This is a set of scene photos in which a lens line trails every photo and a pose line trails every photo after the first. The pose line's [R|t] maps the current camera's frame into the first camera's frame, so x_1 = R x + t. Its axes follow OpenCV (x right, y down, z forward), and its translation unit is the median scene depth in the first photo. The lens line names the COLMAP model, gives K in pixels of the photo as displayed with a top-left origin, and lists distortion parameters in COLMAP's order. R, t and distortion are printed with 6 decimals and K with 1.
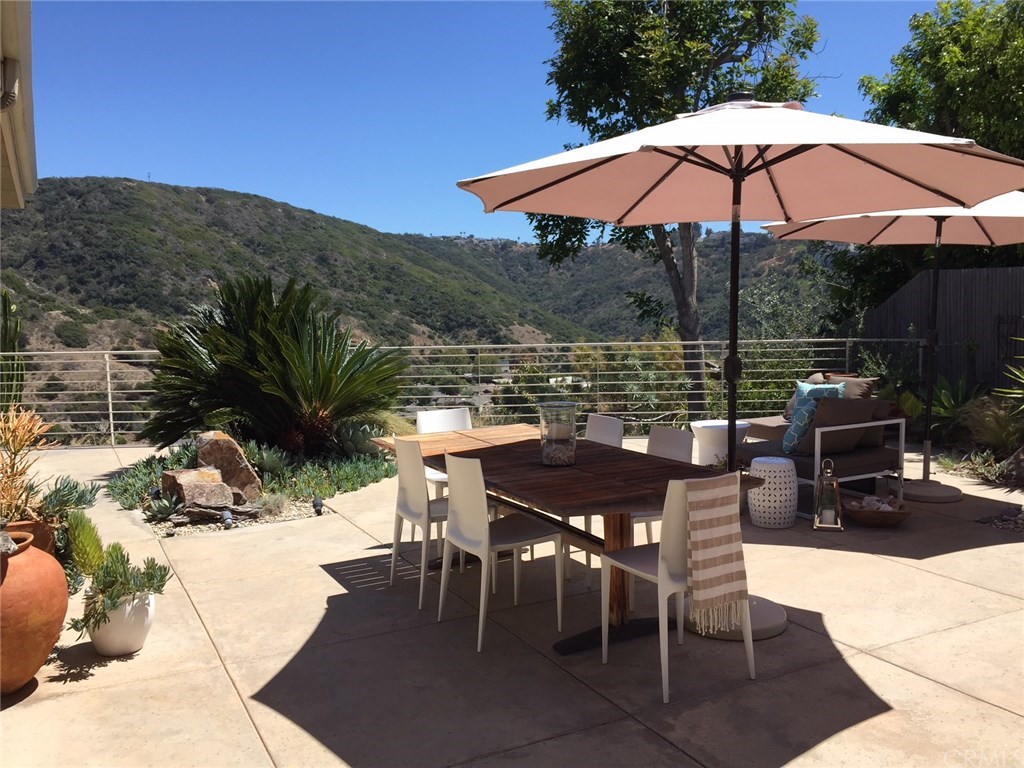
lens RADIAL K [[891.0, 0, 541.1], [0, 891.0, 384.7], [0, 0, 1]] dist [0.061255, -0.015193]
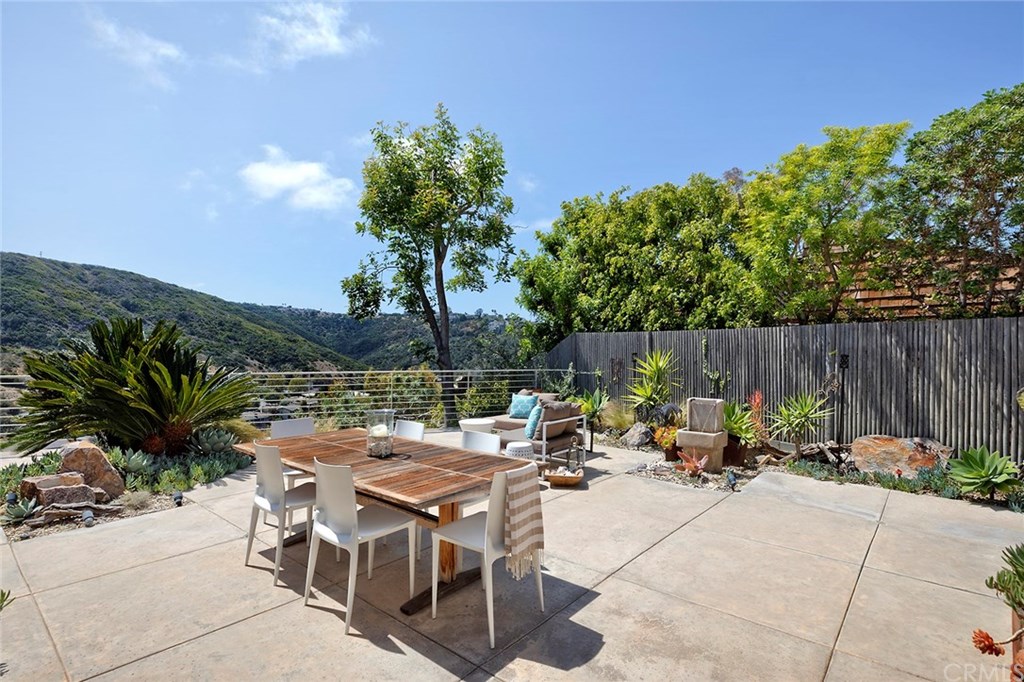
lens RADIAL K [[493.3, 0, 531.9], [0, 493.3, 350.7], [0, 0, 1]] dist [0.001926, 0.000038]
pose [[0.928362, 0.020100, 0.371134, -0.034694], [0.013417, 0.996074, -0.087506, -0.003512], [-0.371435, 0.086217, 0.924447, 0.107417]]
